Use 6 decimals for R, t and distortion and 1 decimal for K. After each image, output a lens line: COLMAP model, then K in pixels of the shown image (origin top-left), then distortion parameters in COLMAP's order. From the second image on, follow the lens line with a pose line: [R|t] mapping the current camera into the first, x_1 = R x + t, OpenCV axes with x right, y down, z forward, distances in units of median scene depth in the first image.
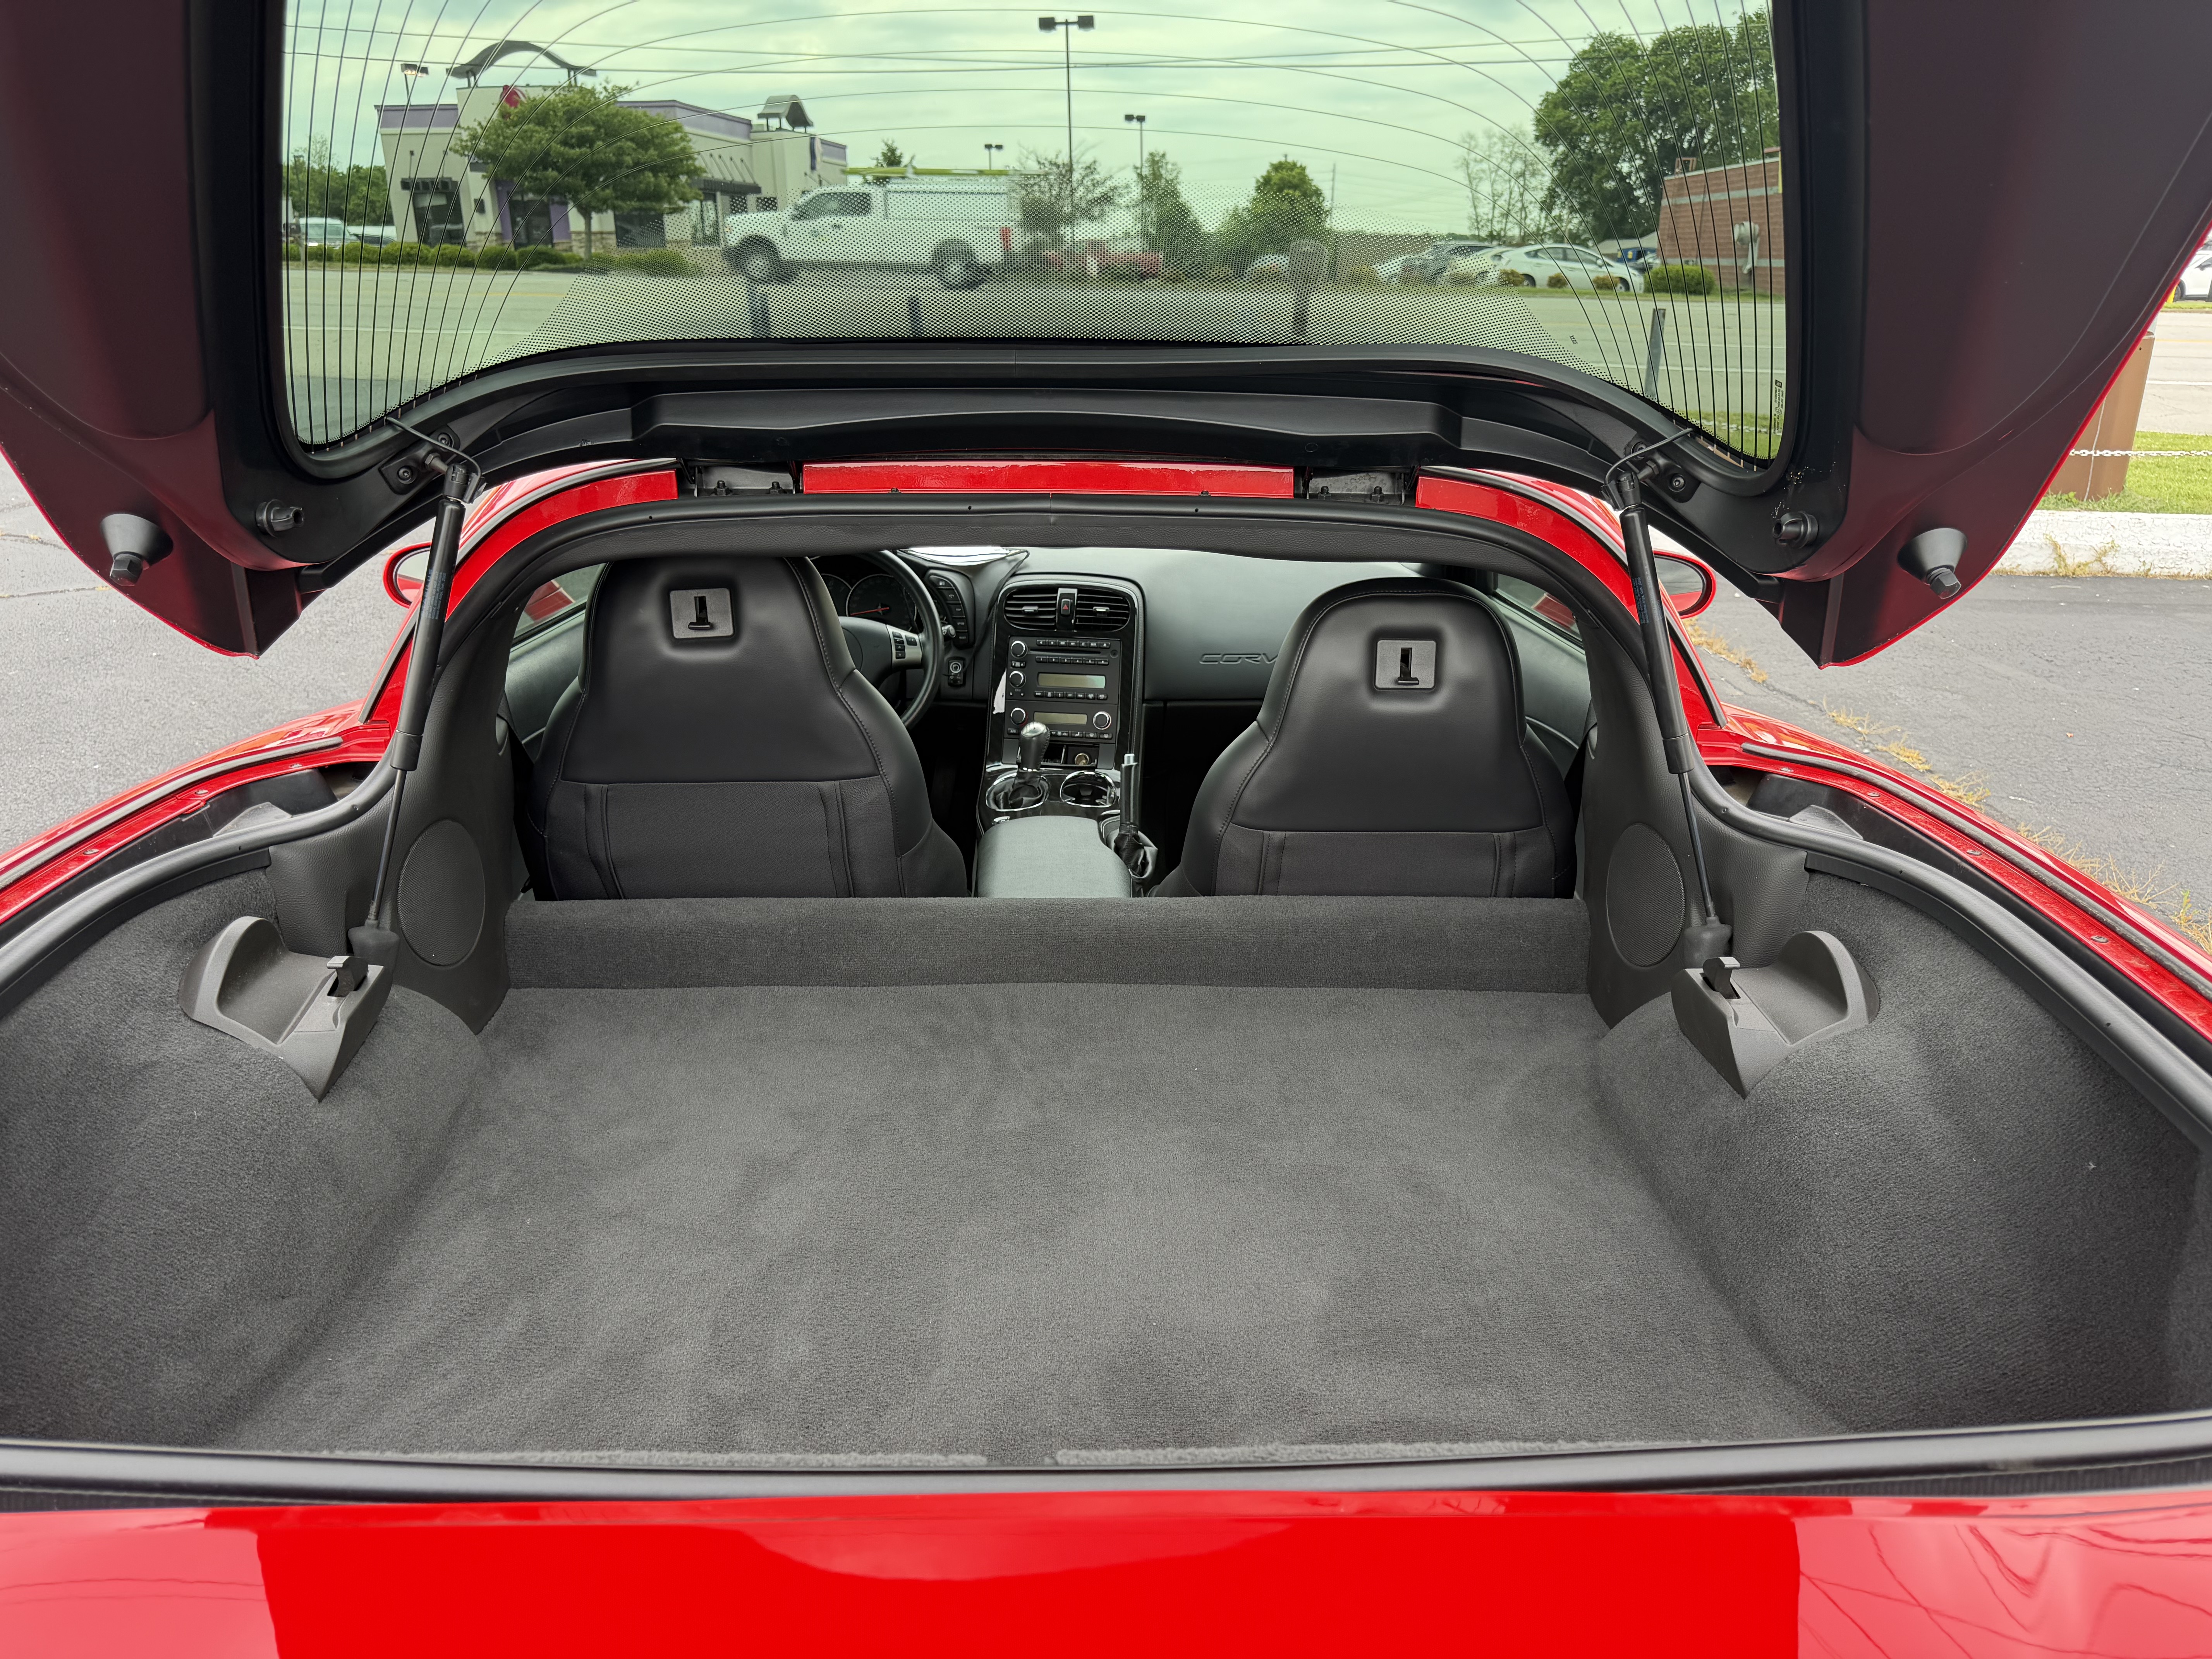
lens RADIAL K [[1549.6, 0, 1106.0], [0, 1549.6, 829.5], [0, 0, 1]] dist [0.008363, 0.004648]
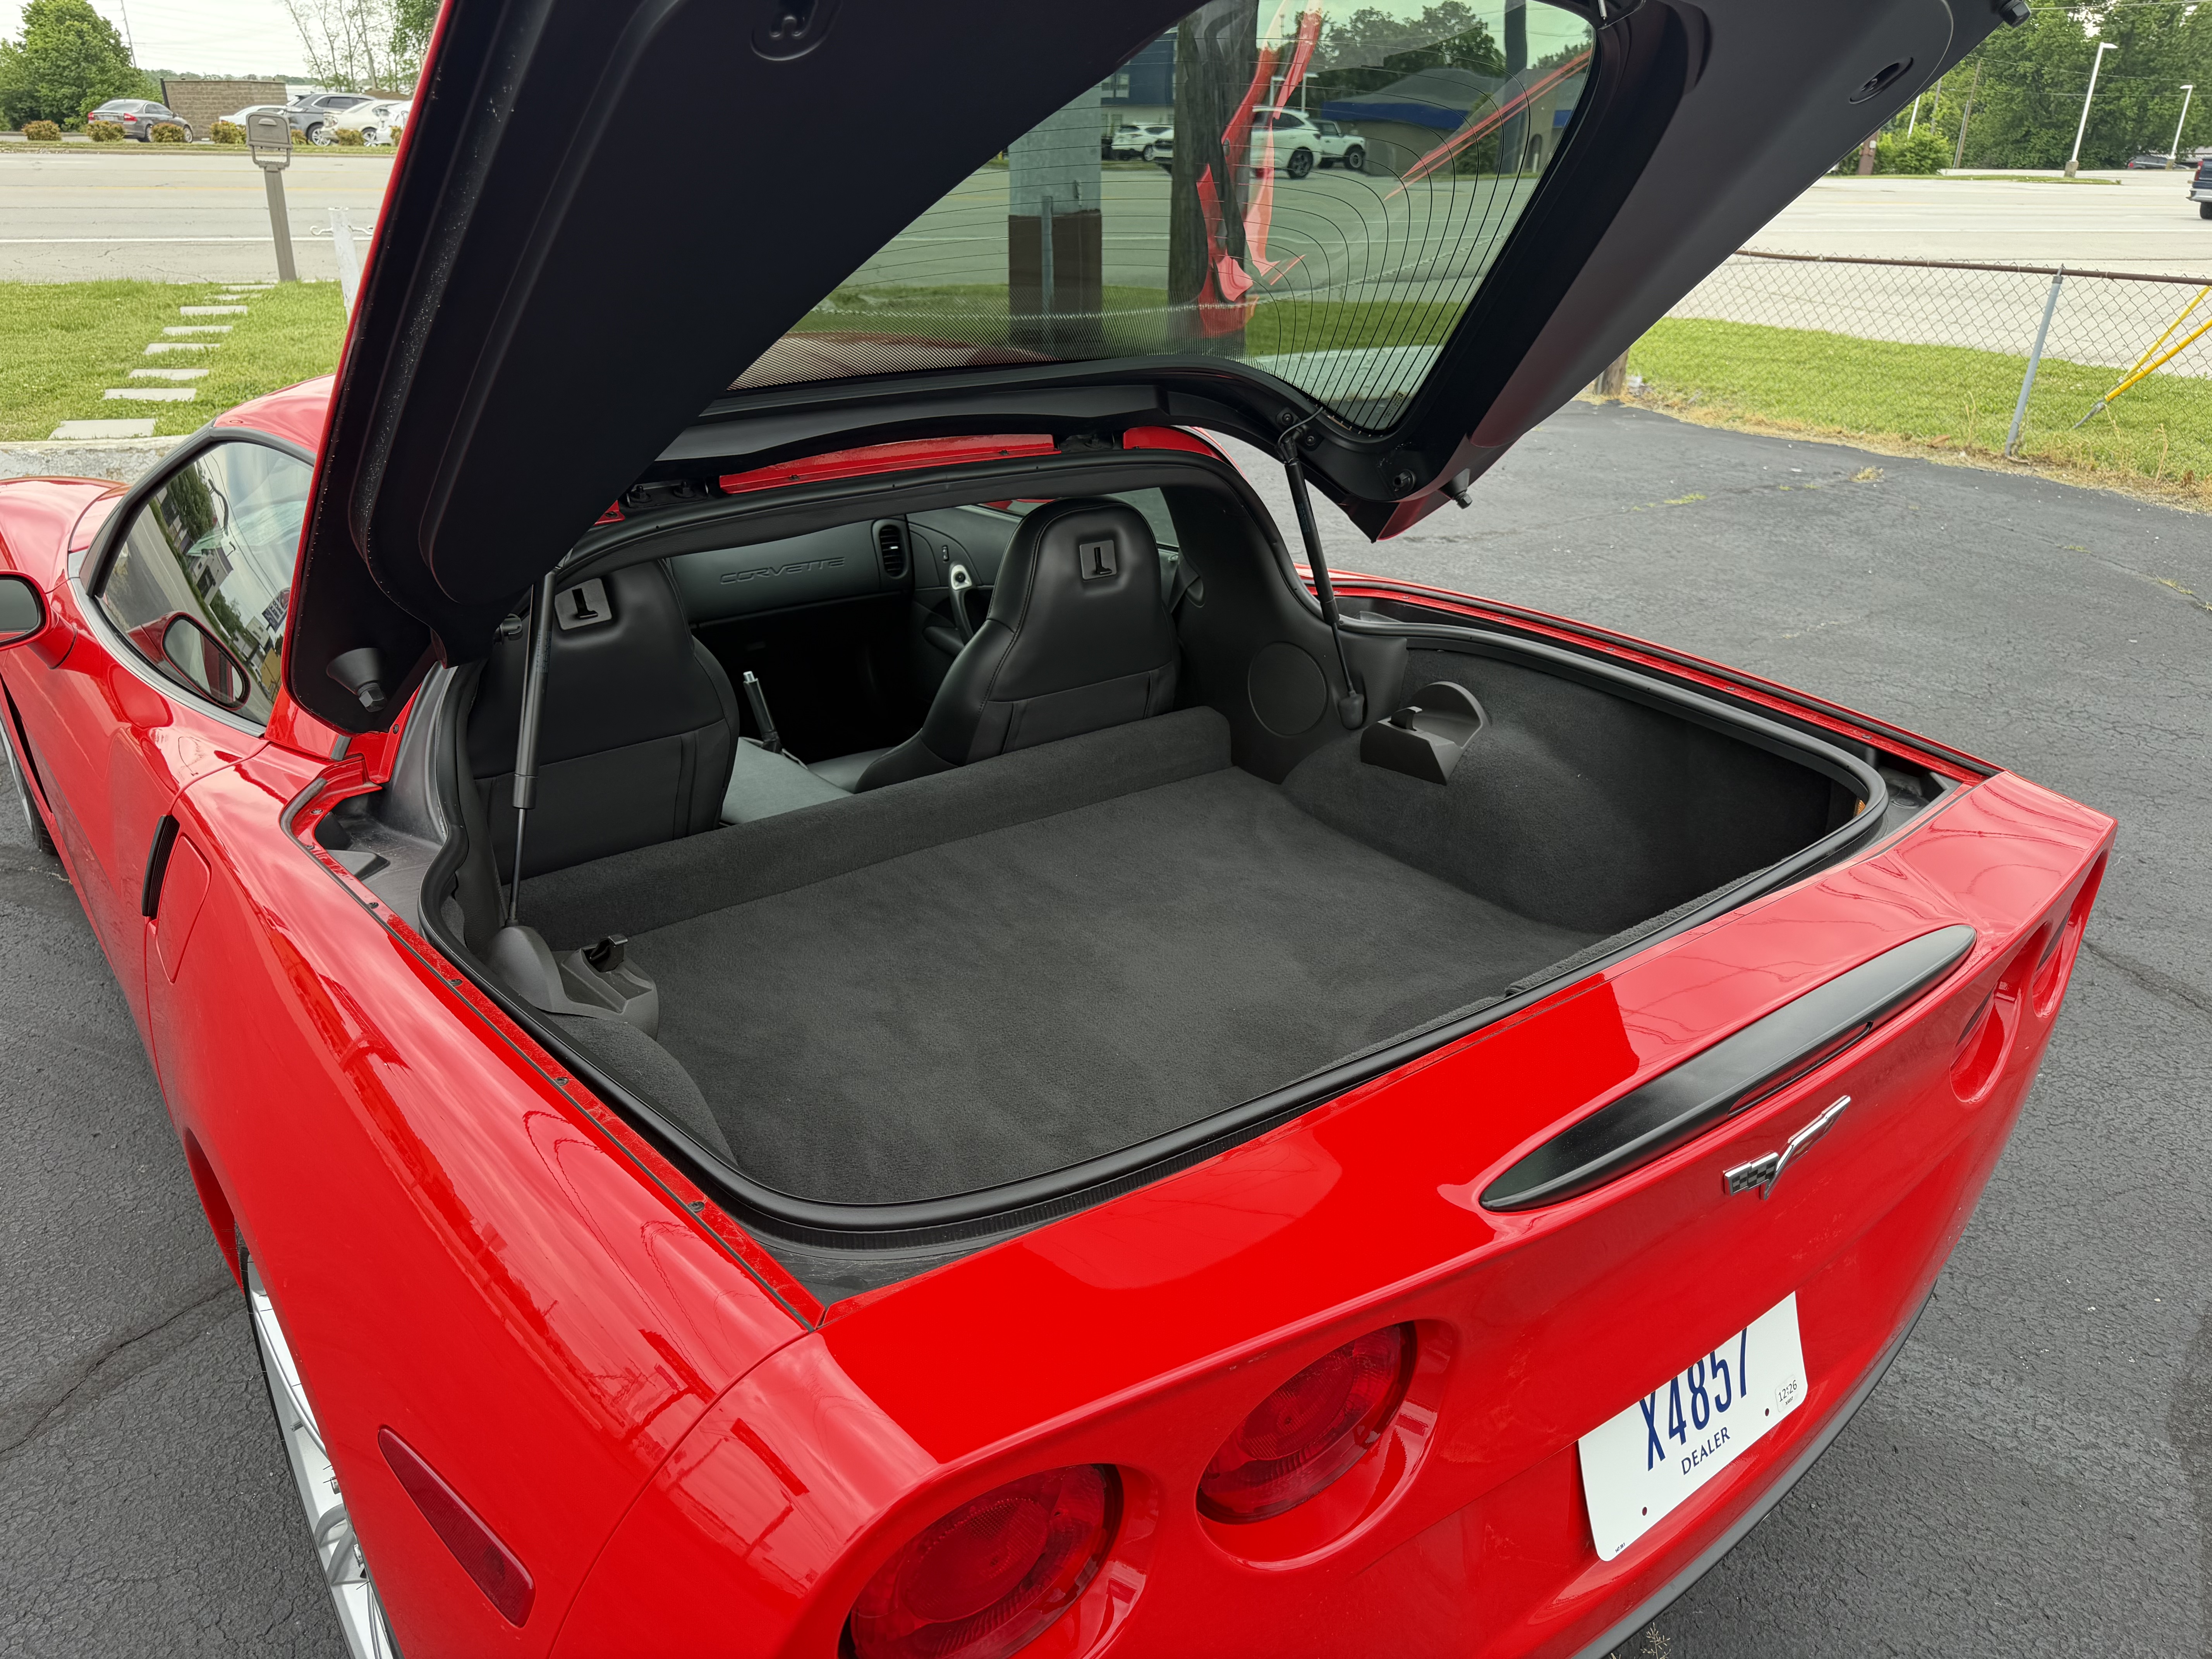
lens RADIAL K [[1549.6, 0, 1106.0], [0, 1549.6, 829.5], [0, 0, 1]] dist [0.008363, 0.004648]
pose [[0.797638, -0.239428, 0.553578, -0.615390], [0.194052, 0.970904, 0.140321, -0.065255], [-0.571067, -0.004502, 0.820891, -0.130609]]
